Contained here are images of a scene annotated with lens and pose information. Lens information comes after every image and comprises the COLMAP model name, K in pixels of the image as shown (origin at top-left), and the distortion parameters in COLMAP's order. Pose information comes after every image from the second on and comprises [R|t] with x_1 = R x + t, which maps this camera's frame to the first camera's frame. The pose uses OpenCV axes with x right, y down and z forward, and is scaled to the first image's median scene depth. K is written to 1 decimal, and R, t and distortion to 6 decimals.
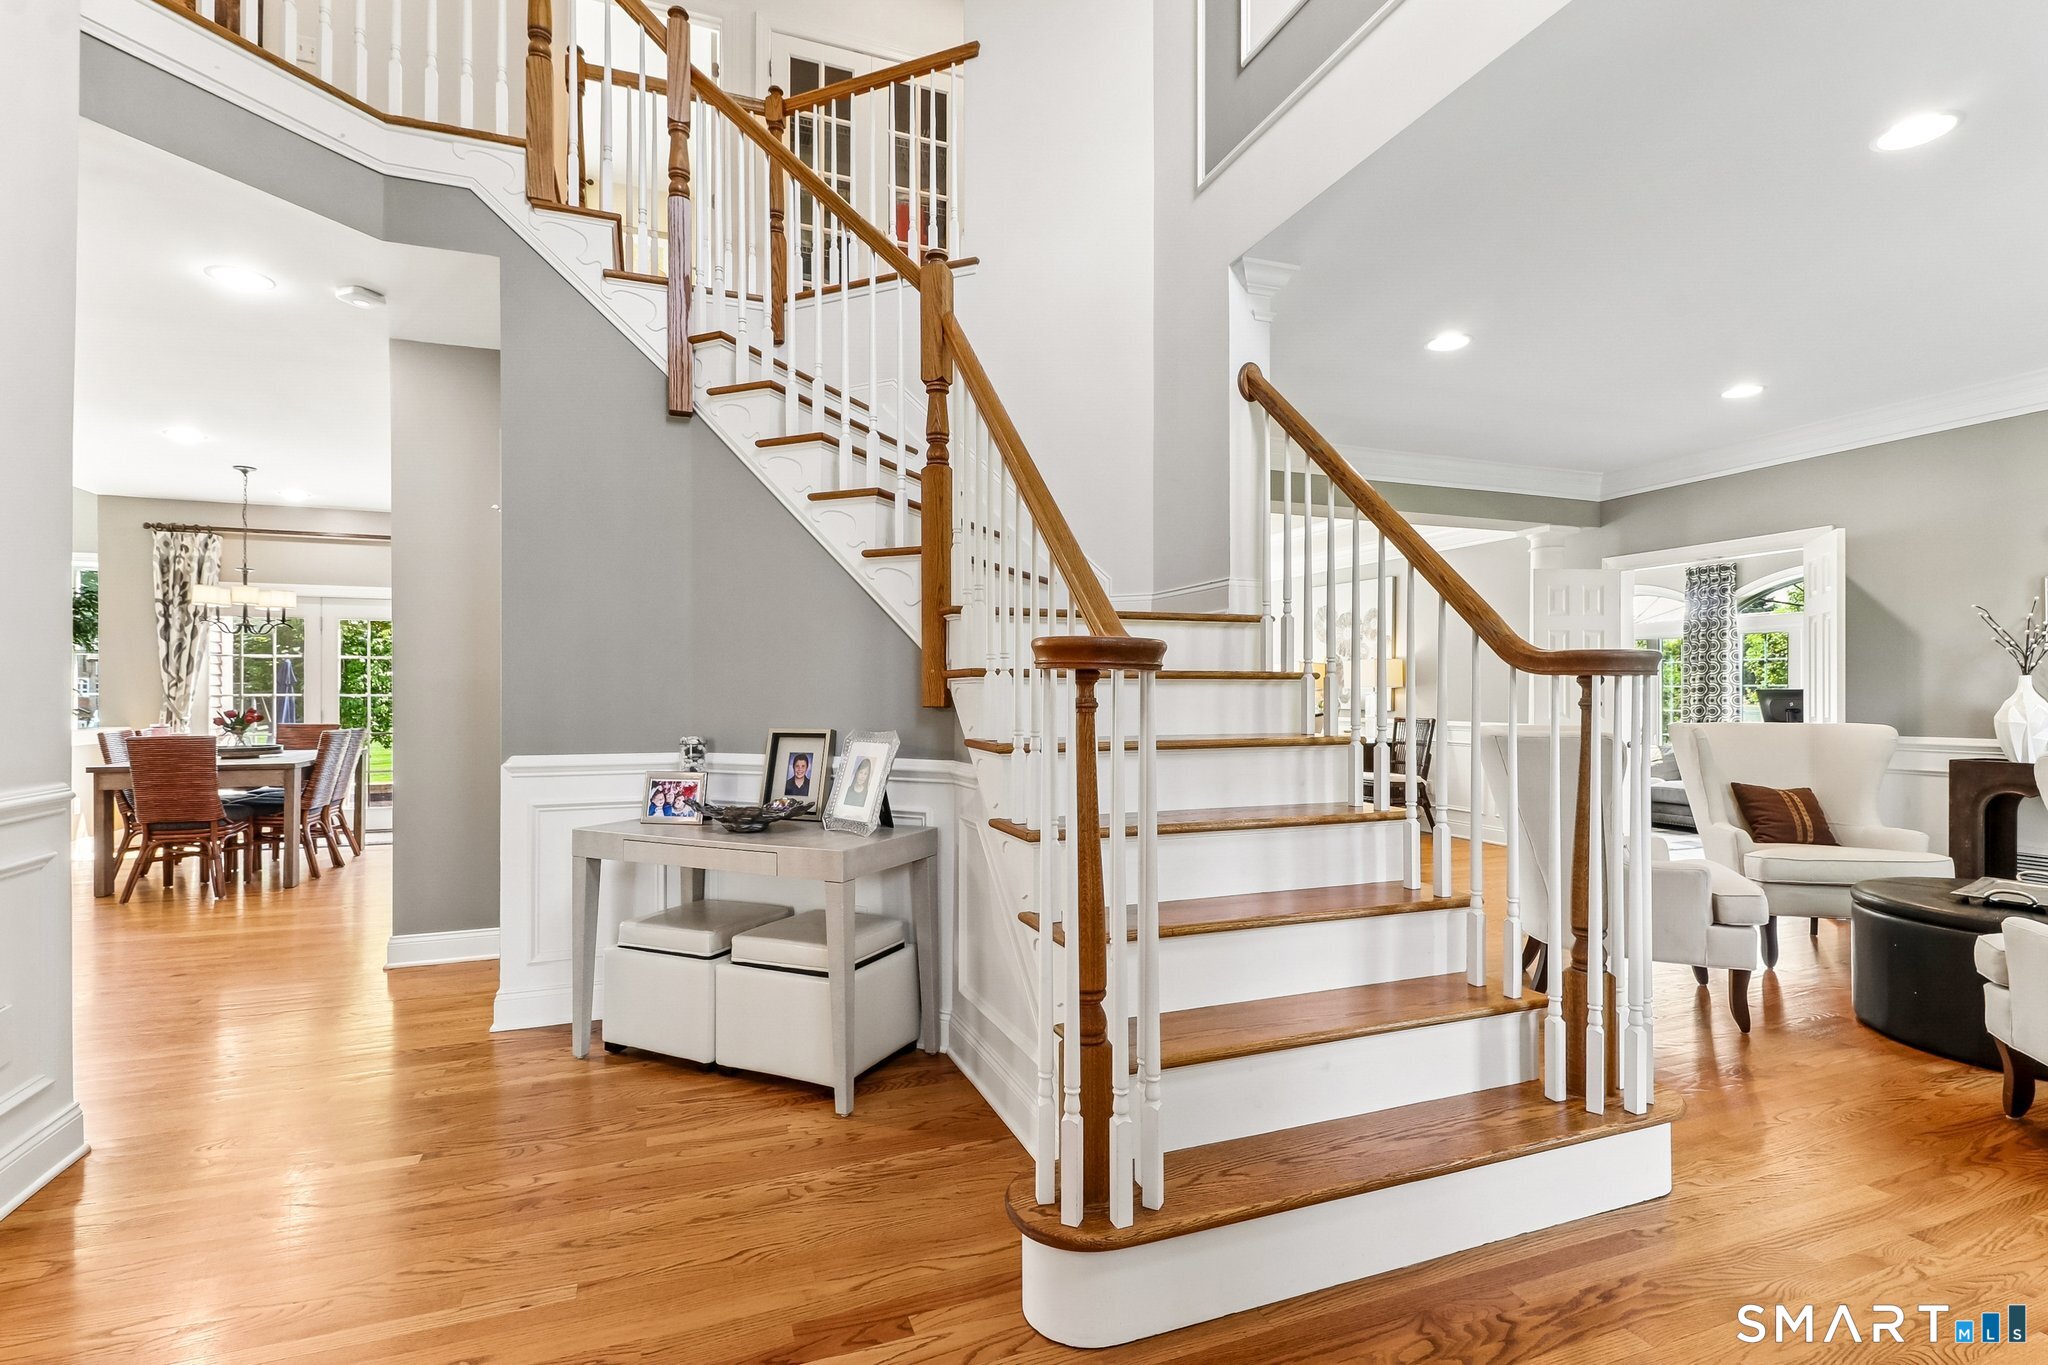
lens RADIAL K [[955.6, 0, 1019.8], [0, 955.6, 693.8], [0, 0, 1]] dist [0.020355, -0.013023]
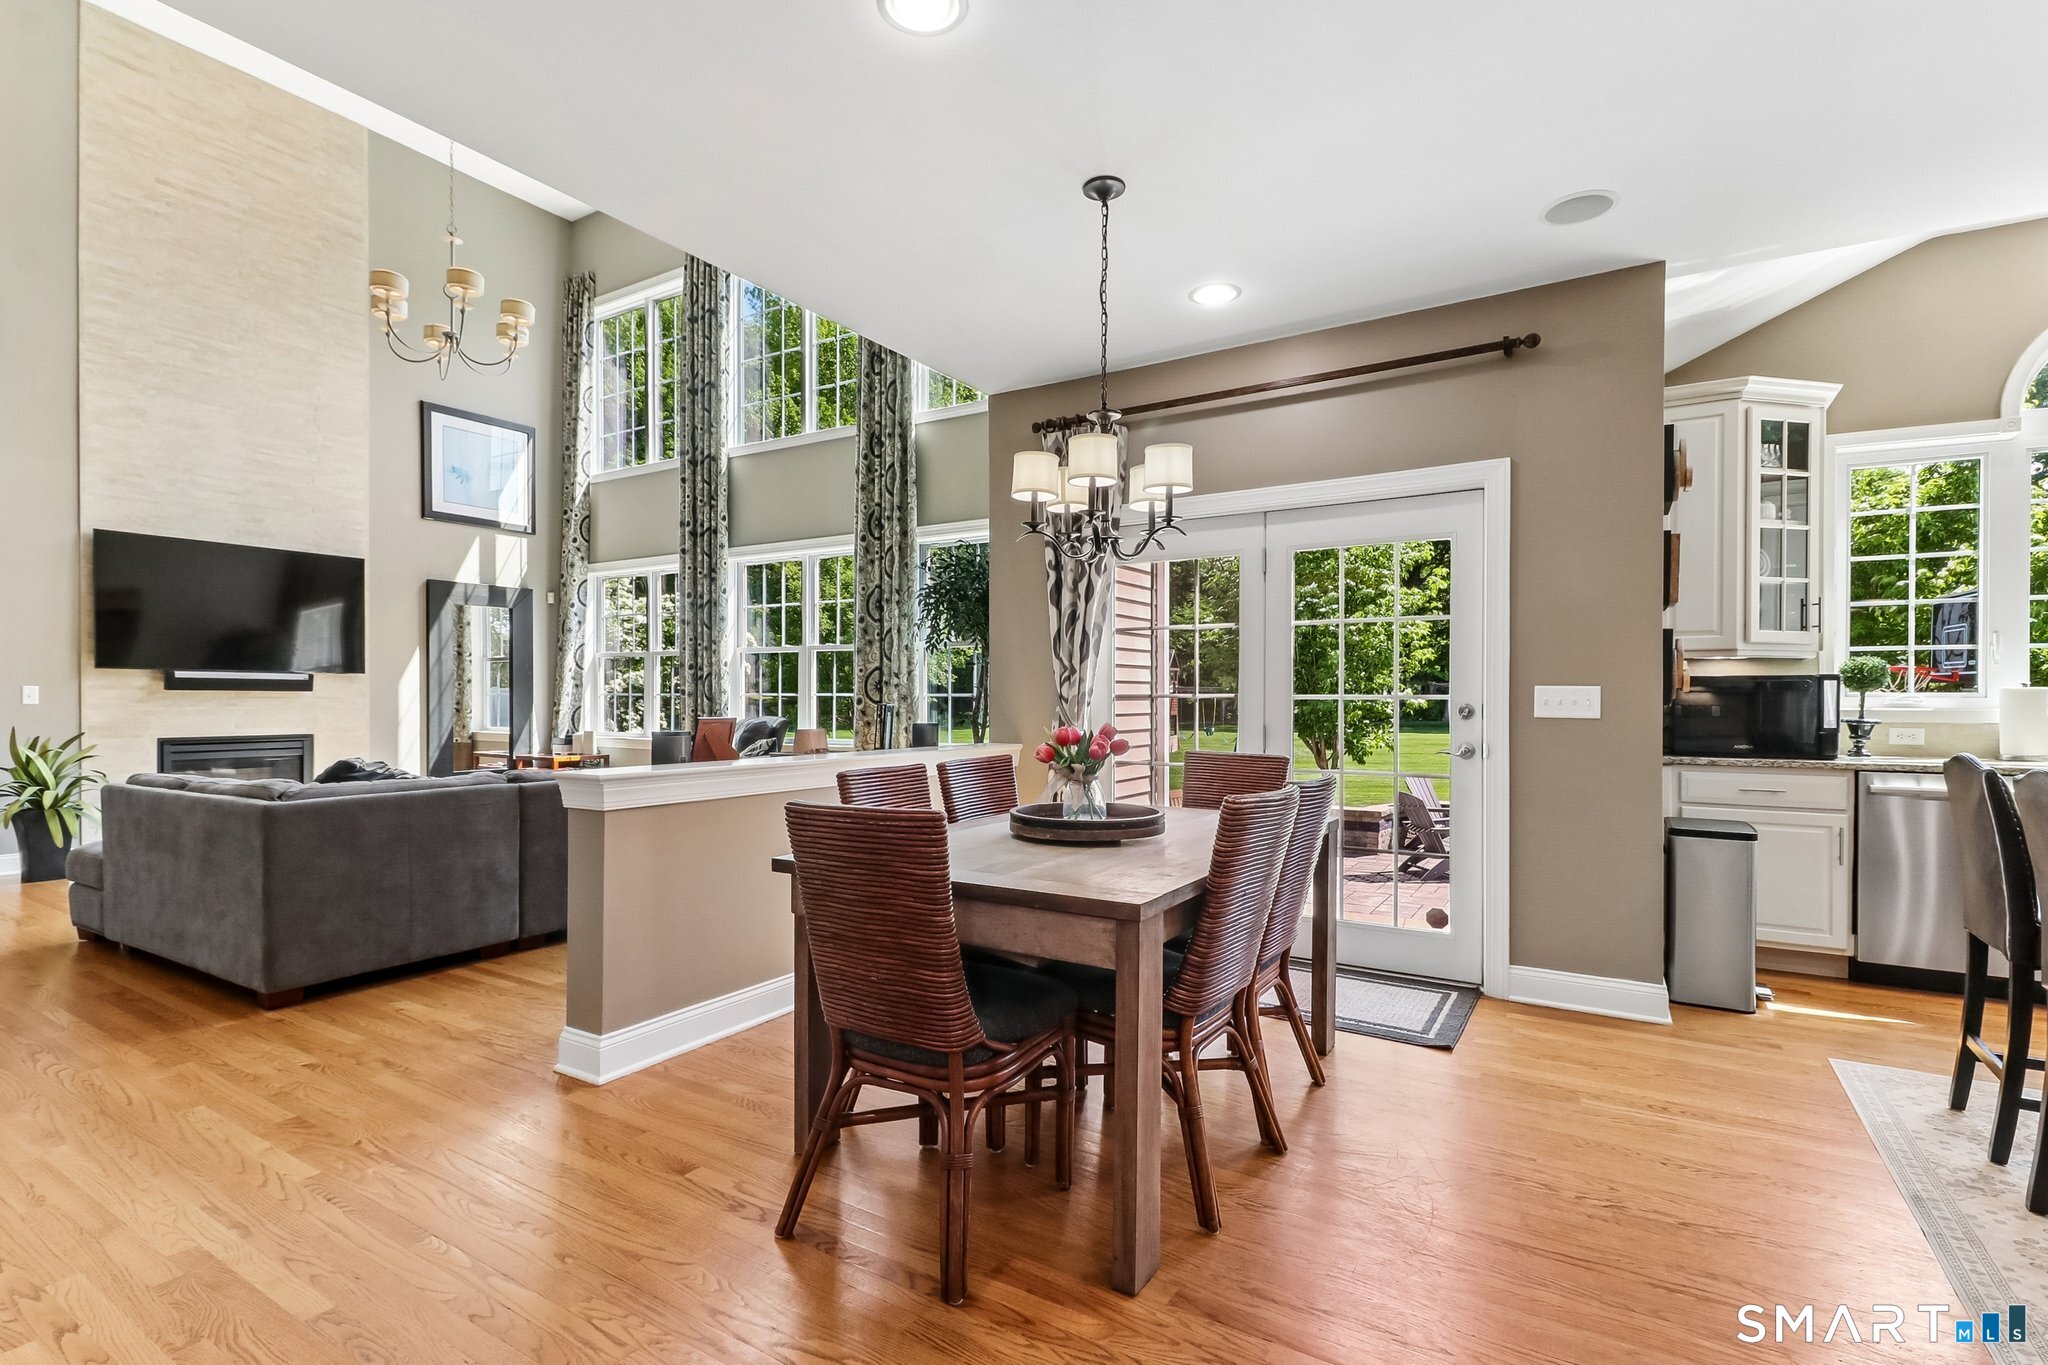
lens RADIAL K [[955.6, 0, 1019.5], [0, 955.6, 704.1], [0, 0, 1]] dist [0.020355, -0.013023]
pose [[0.608218, 0.002412, -0.793767, -0.411455], [0.002427, 0.999985, 0.004899, 0.003828], [0.793767, -0.004906, 0.608203, 0.604816]]
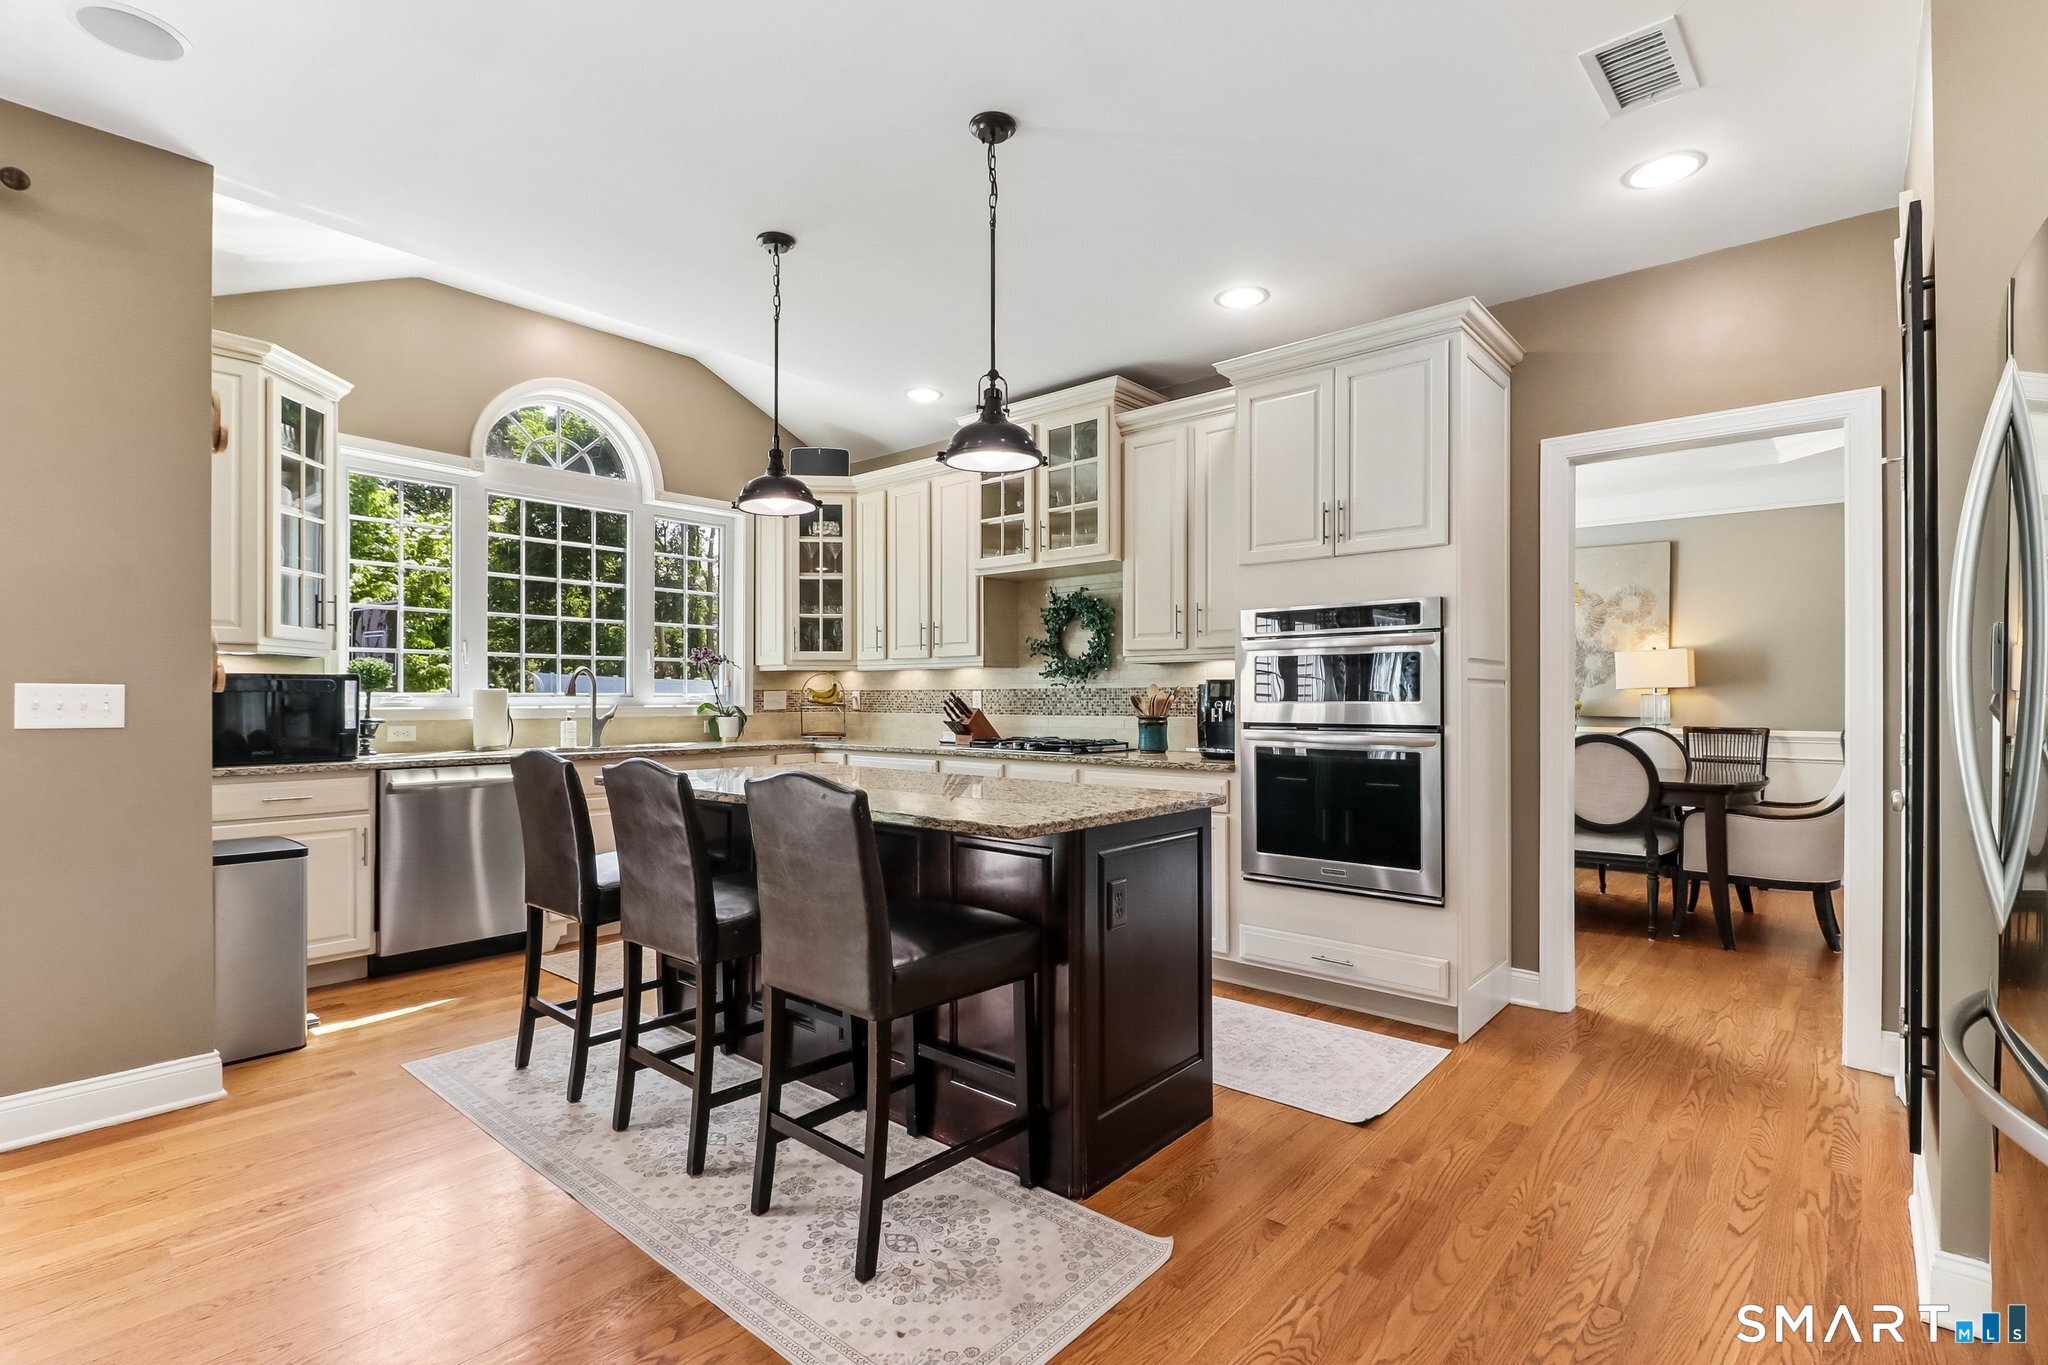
lens RADIAL K [[955.6, 0, 1007.6], [0, 955.6, 693.8], [0, 0, 1]] dist [0.020355, -0.013023]
pose [[0.881376, -0.003154, 0.472404, -0.493120], [0.002290, 0.999994, 0.002404, 0.001272], [-0.472409, -0.001037, 0.881379, 0.650408]]
